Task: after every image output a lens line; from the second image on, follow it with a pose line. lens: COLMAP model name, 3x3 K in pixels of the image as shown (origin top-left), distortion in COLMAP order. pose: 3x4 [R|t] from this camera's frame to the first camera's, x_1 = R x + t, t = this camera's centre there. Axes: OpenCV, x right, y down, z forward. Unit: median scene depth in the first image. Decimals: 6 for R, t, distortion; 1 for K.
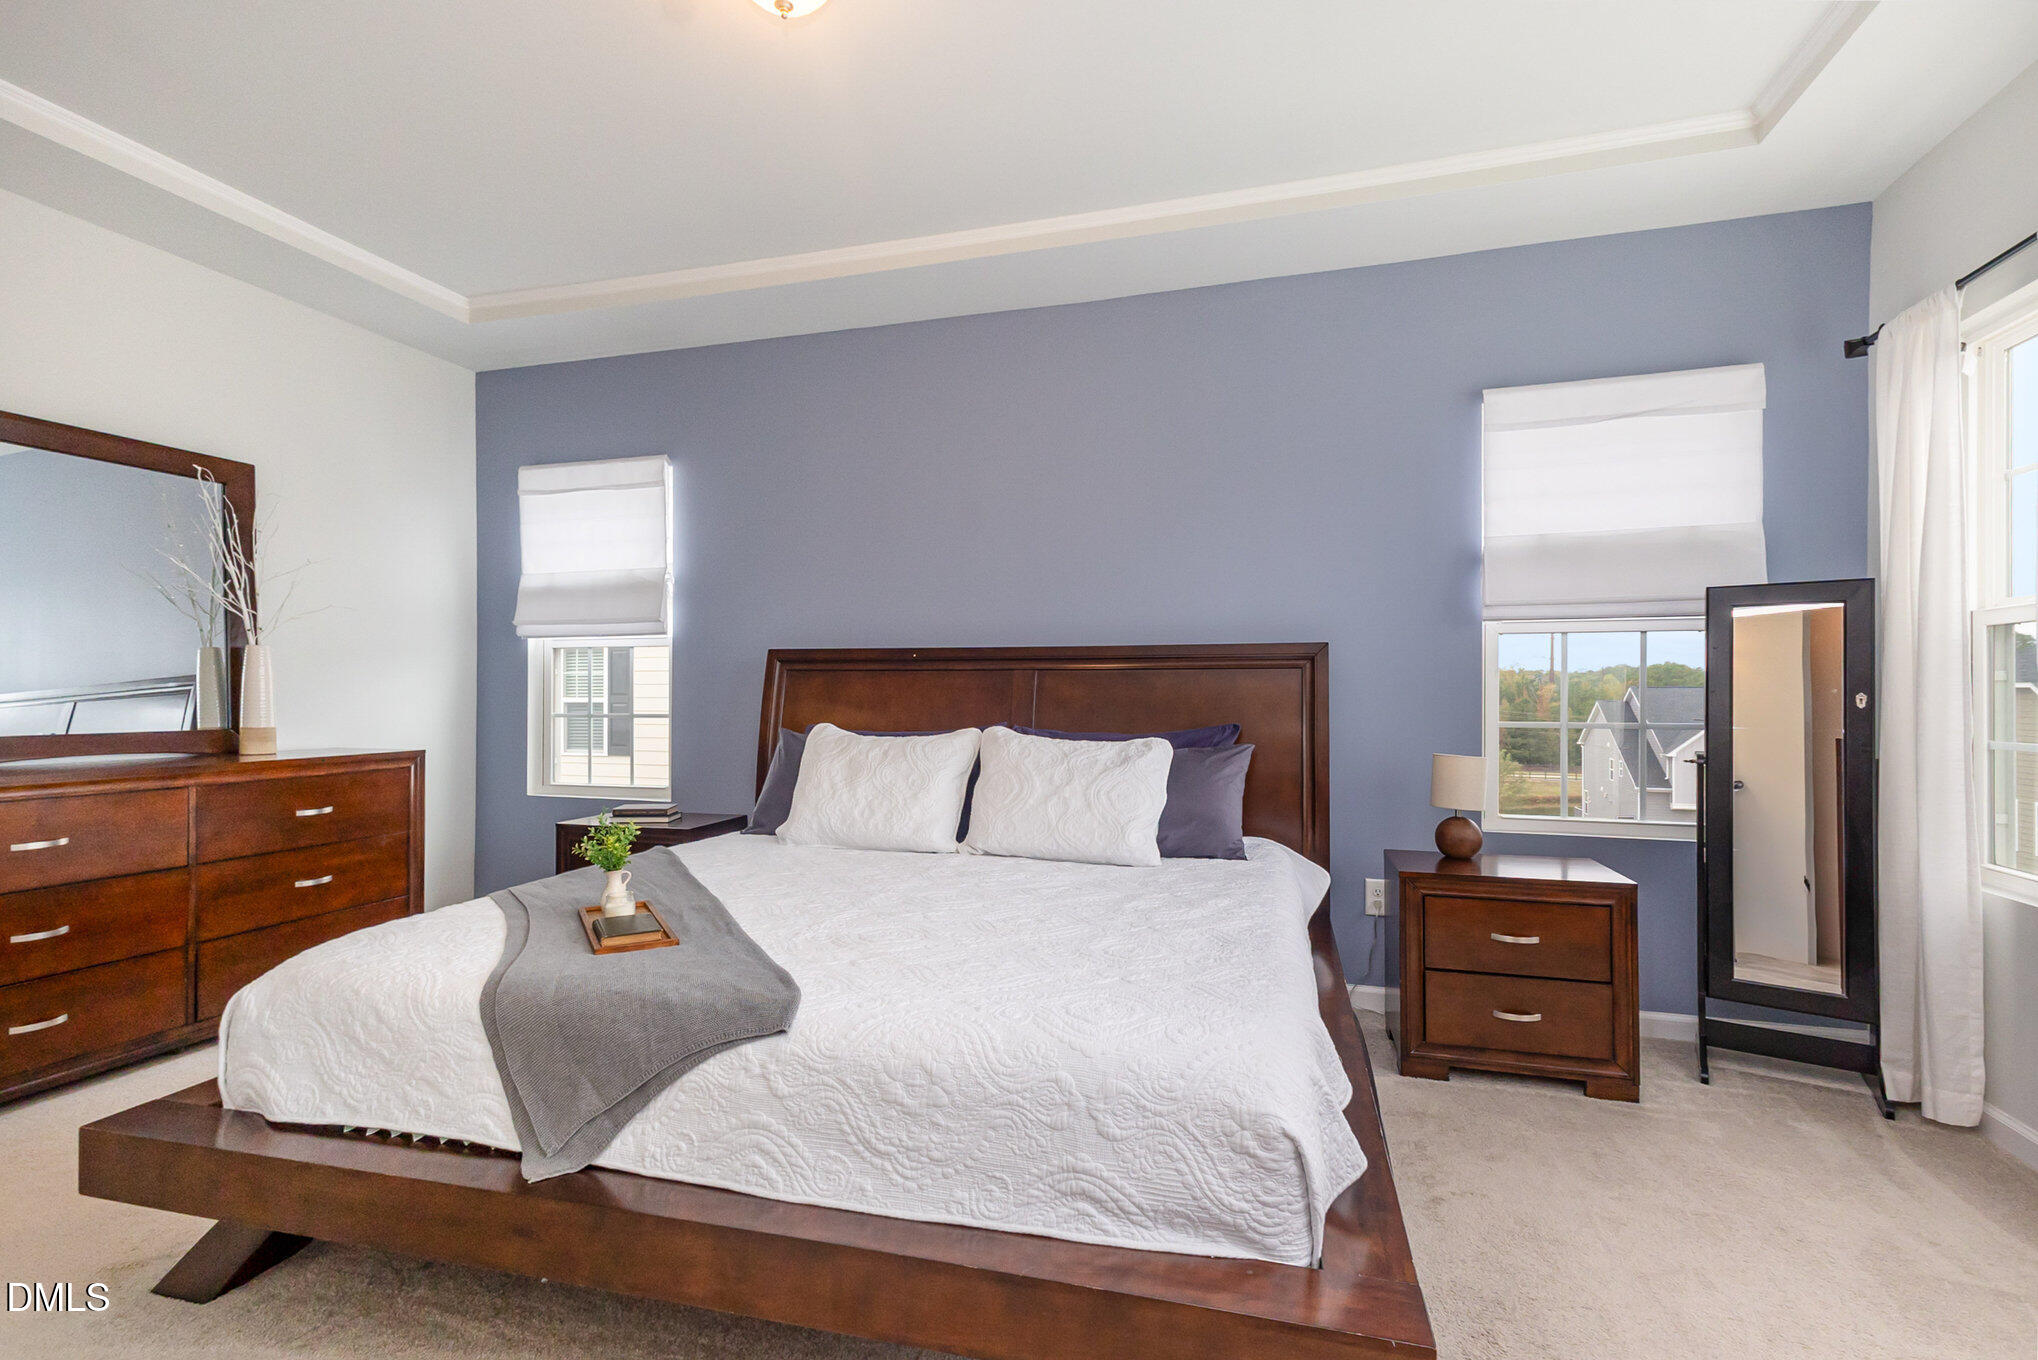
lens RADIAL K [[961.2, 0, 1020.5], [0, 961.2, 685.6], [0, 0, 1]] dist [0.037810, 0.000133]
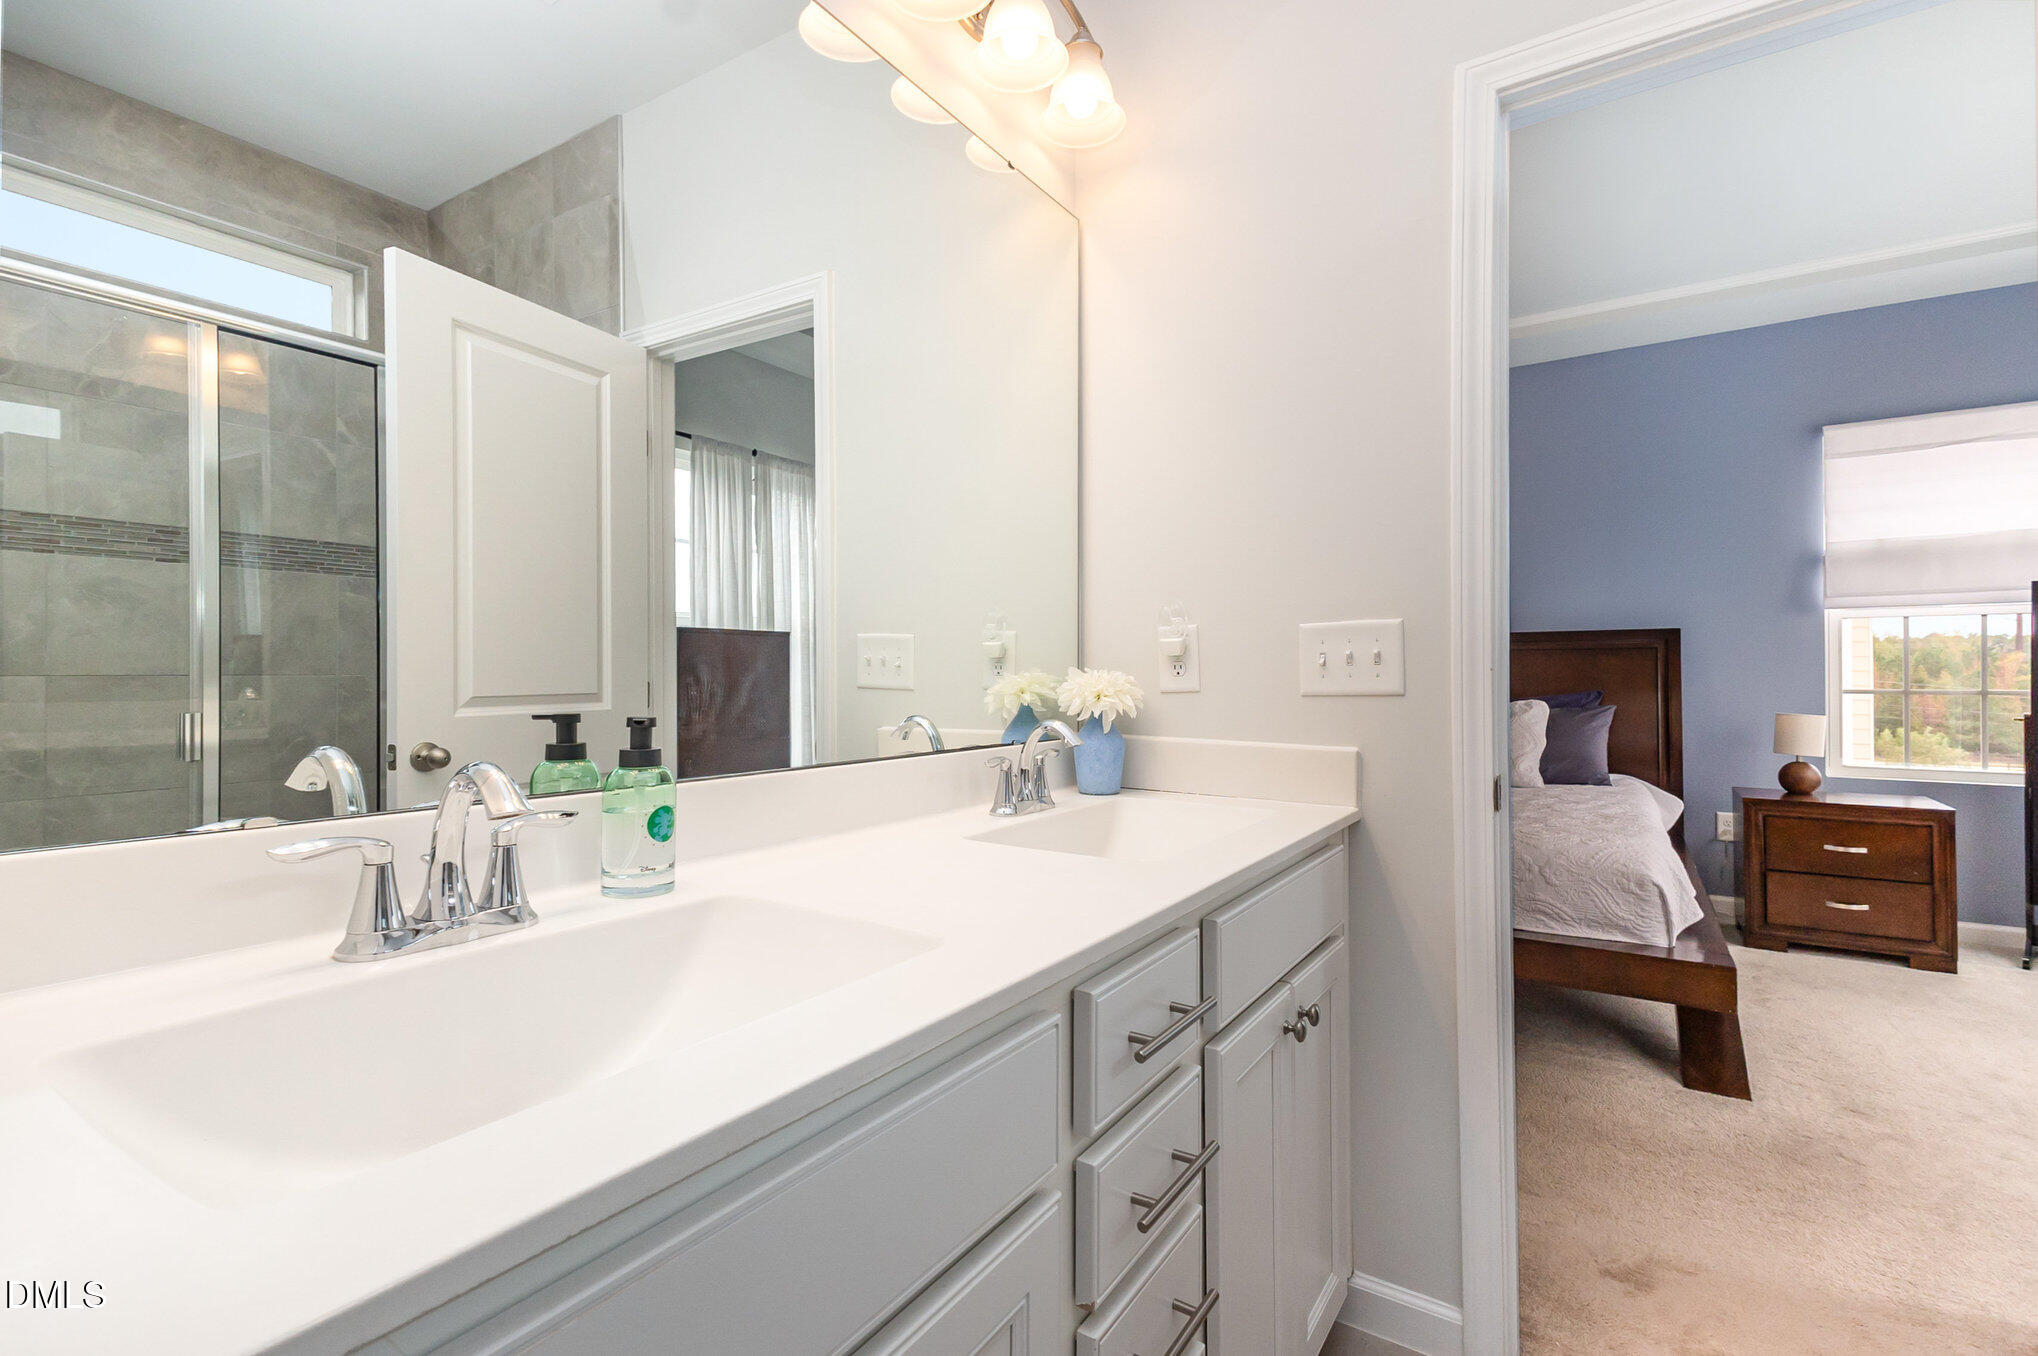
lens RADIAL K [[935.5, 0, 1021.5], [0, 935.5, 660.9], [0, 0, 1]] dist [0.037755, -0.012356]
pose [[0.954674, -0.008059, -0.297543, -0.175776], [0.007926, 0.999967, -0.001655, -0.006417], [0.297546, -0.000778, 0.954707, -0.574699]]
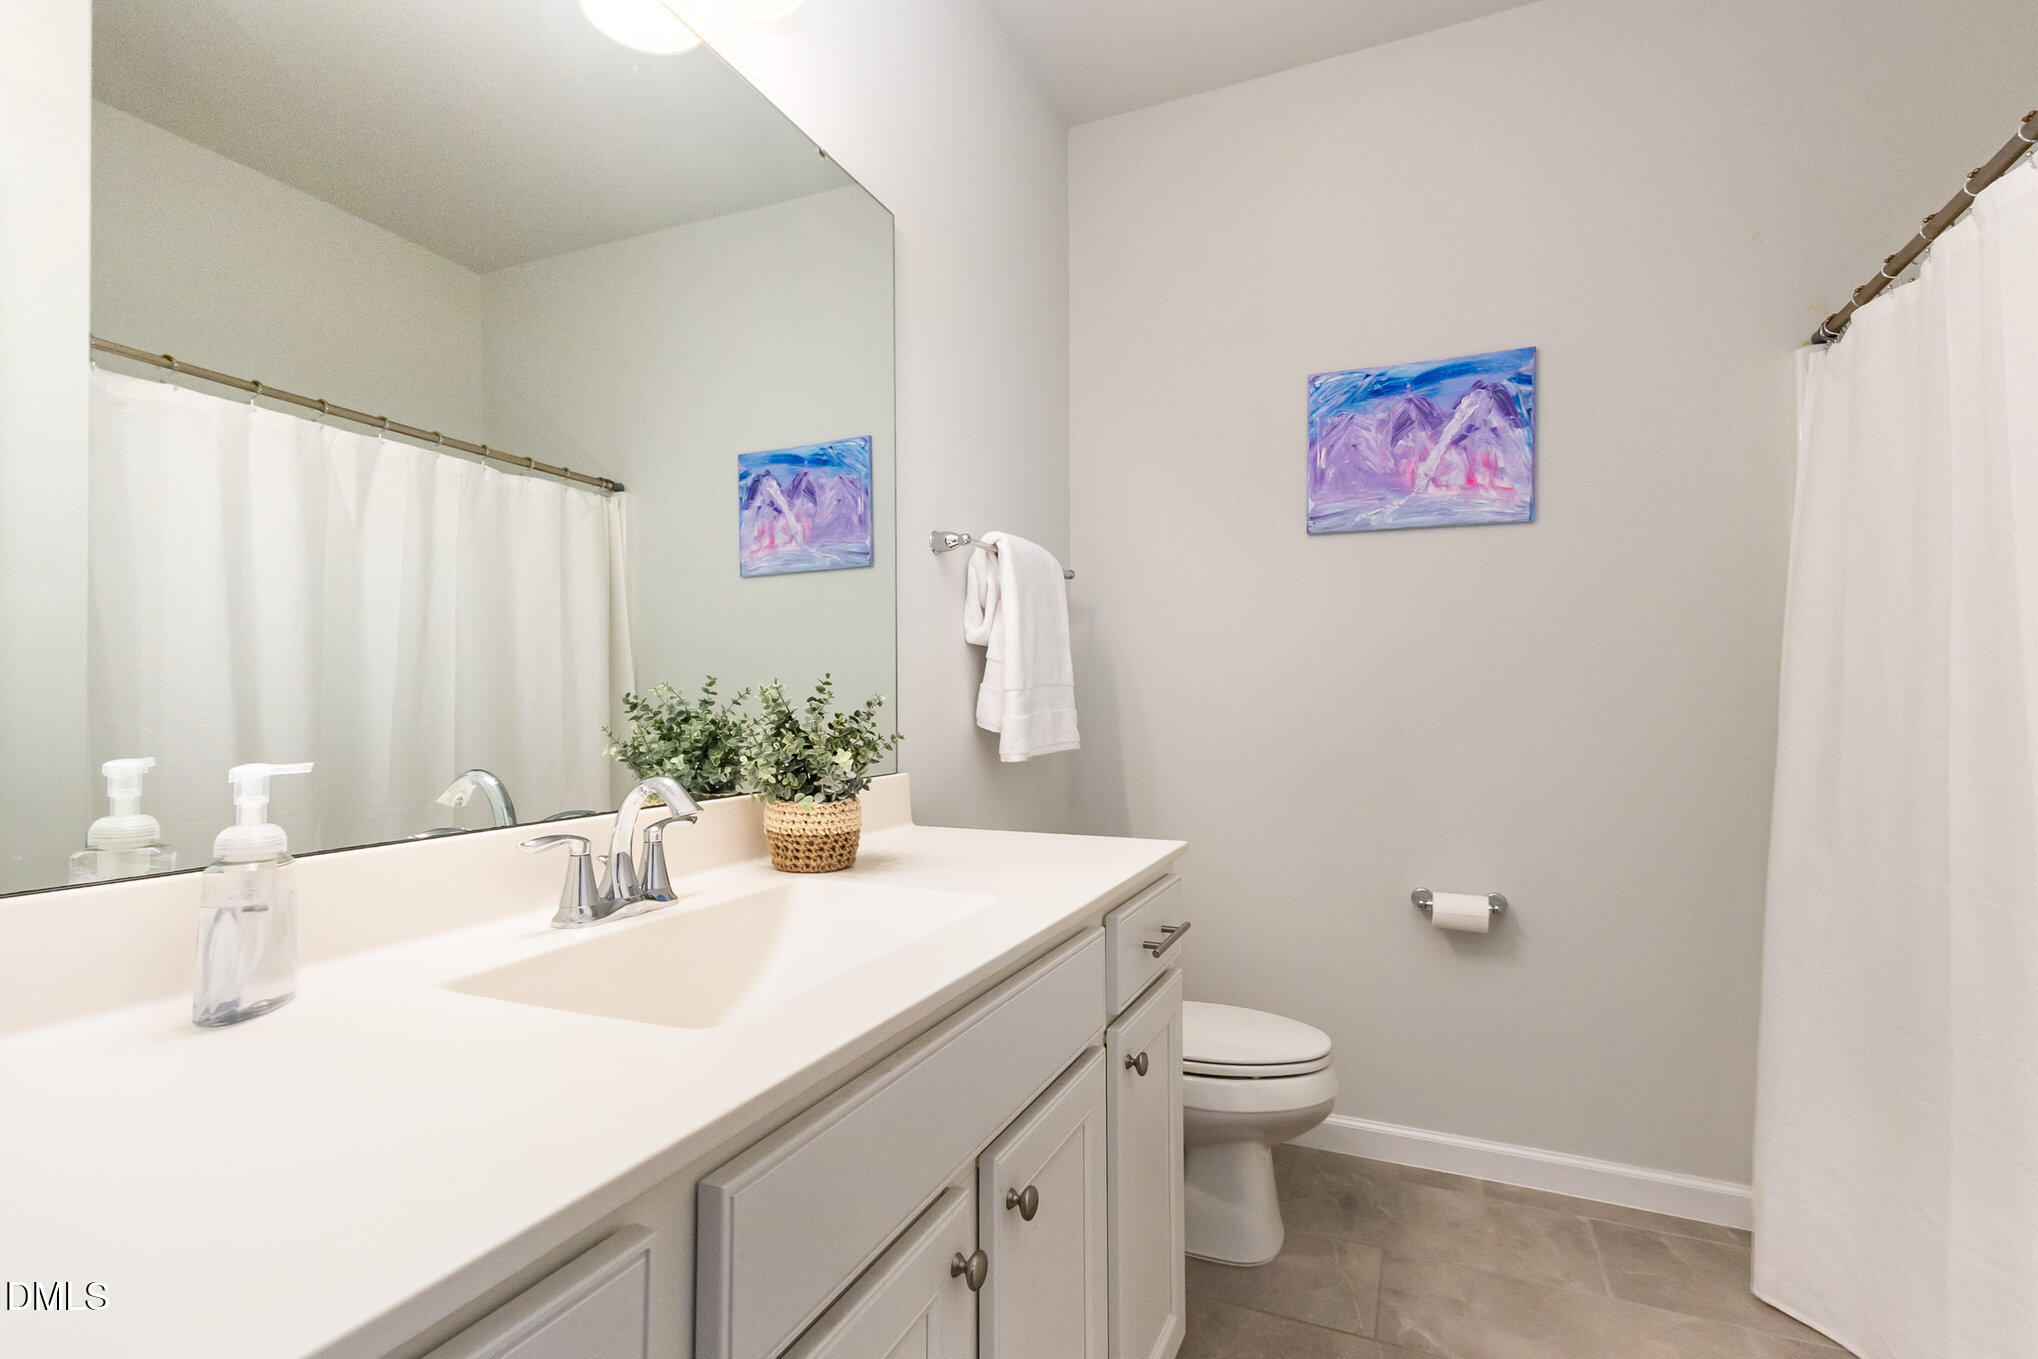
lens RADIAL K [[935.5, 0, 1021.5], [0, 935.5, 662.4], [0, 0, 1]] dist [0.037755, -0.012356]
pose [[0.991594, -0.026478, -0.126650, -0.300436], [0.020767, 0.998716, -0.046199, 0.002478], [0.127711, 0.043181, 0.990871, -0.944095]]
